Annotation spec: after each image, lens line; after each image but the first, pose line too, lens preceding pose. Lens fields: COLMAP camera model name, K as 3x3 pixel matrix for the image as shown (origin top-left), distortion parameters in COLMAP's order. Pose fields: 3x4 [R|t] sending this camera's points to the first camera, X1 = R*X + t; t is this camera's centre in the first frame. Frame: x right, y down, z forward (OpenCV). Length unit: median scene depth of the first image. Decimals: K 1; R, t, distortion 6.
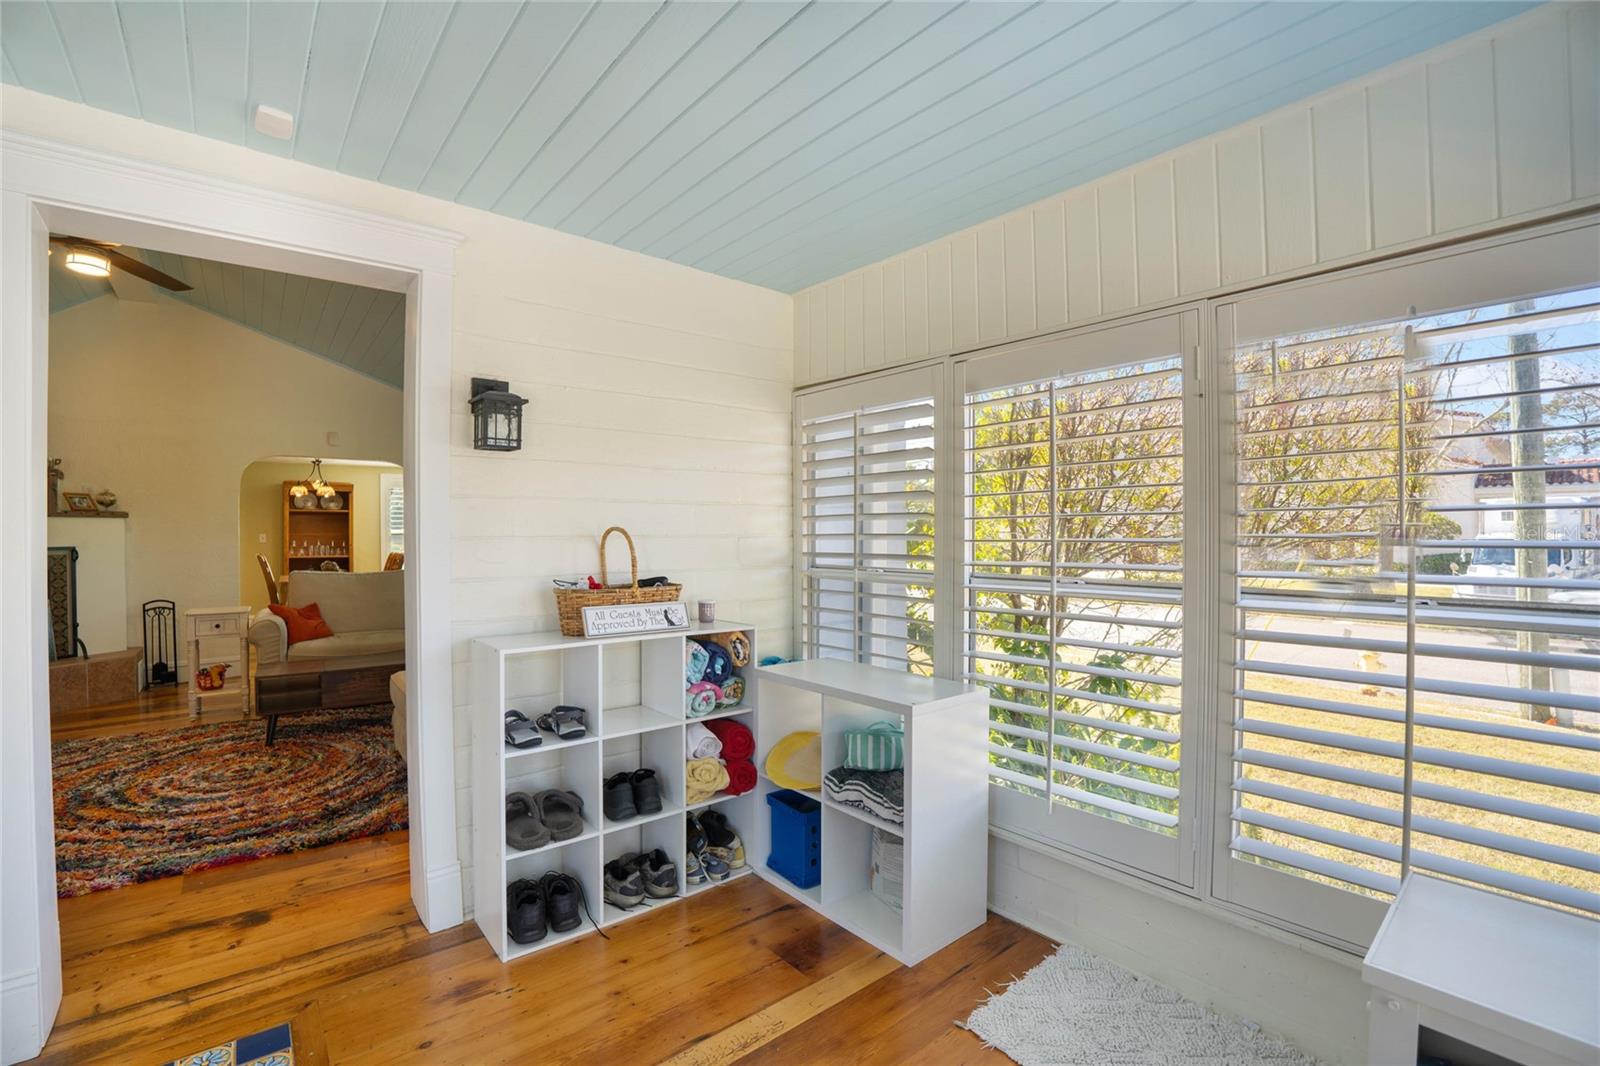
lens RADIAL K [[701.1, 0, 795.5], [0, 701.1, 533.9], [0, 0, 1]] dist [-0.033169, 0.001856]
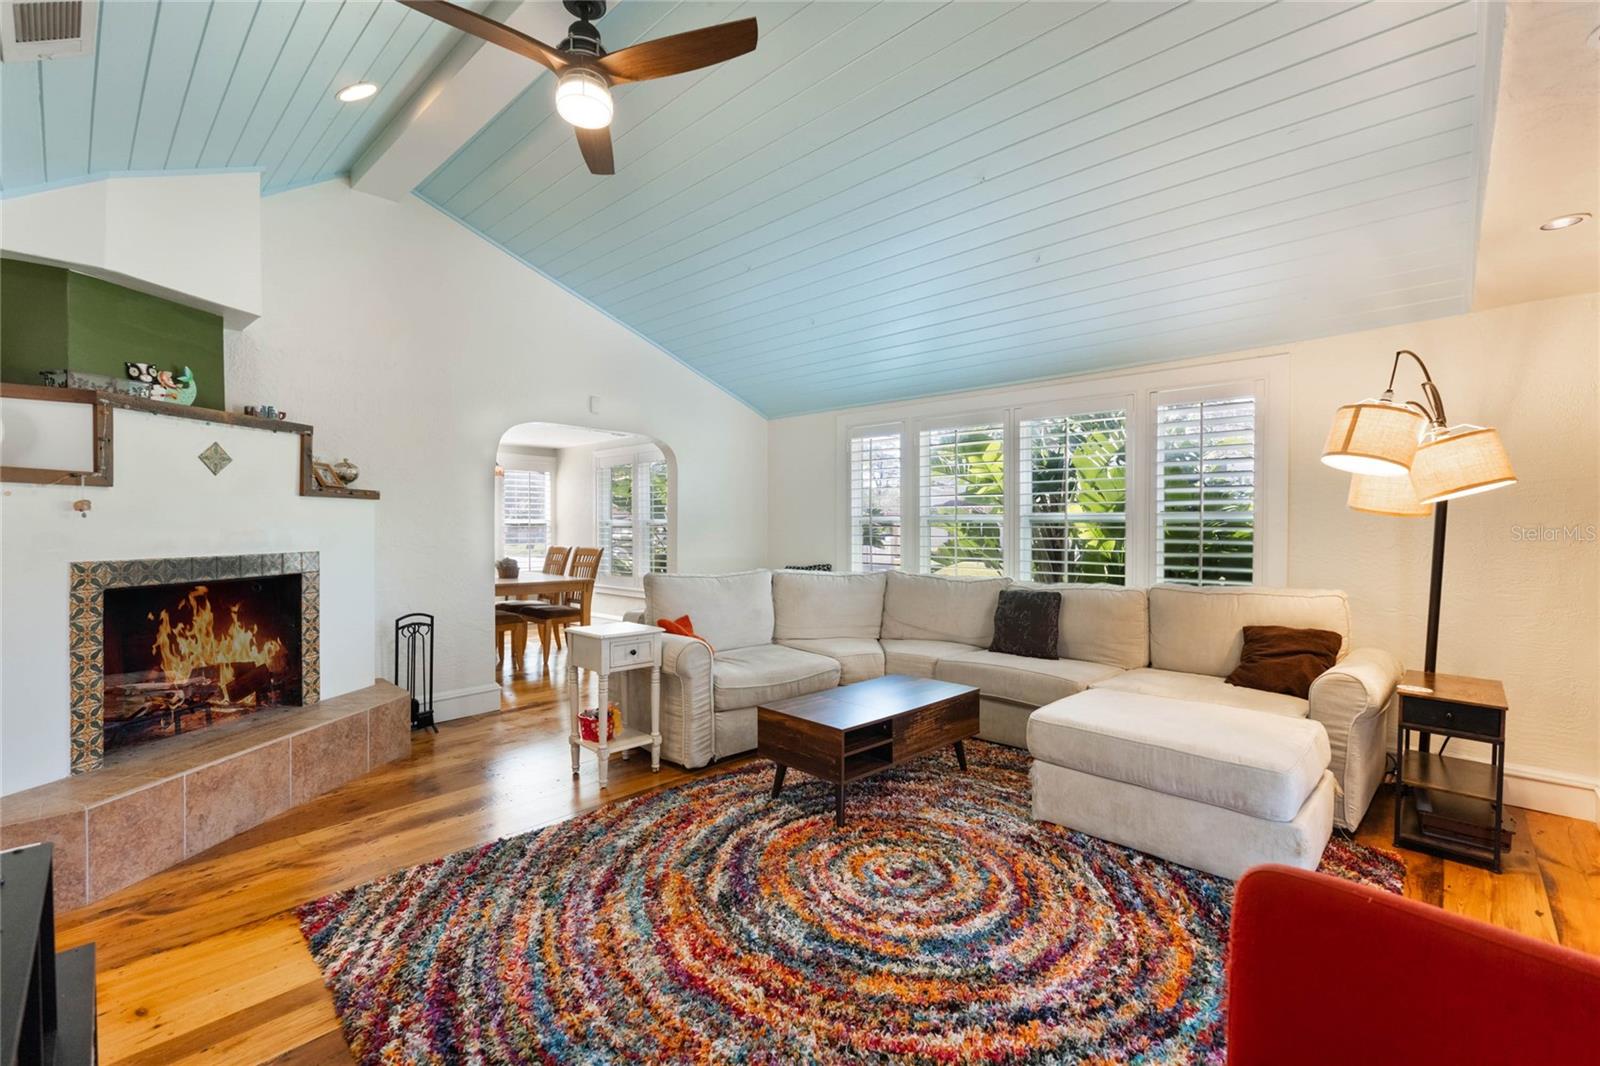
lens RADIAL K [[677.2, 0, 822.3], [0, 677.2, 528.7], [0, 0, 1]] dist [0.008475, -0.000973]
pose [[0.986219, 0.012747, 0.164951, -0.810040], [-0.012765, 0.999918, -0.000953, 0.002209], [-0.164949, -0.001166, 0.986301, 0.275867]]
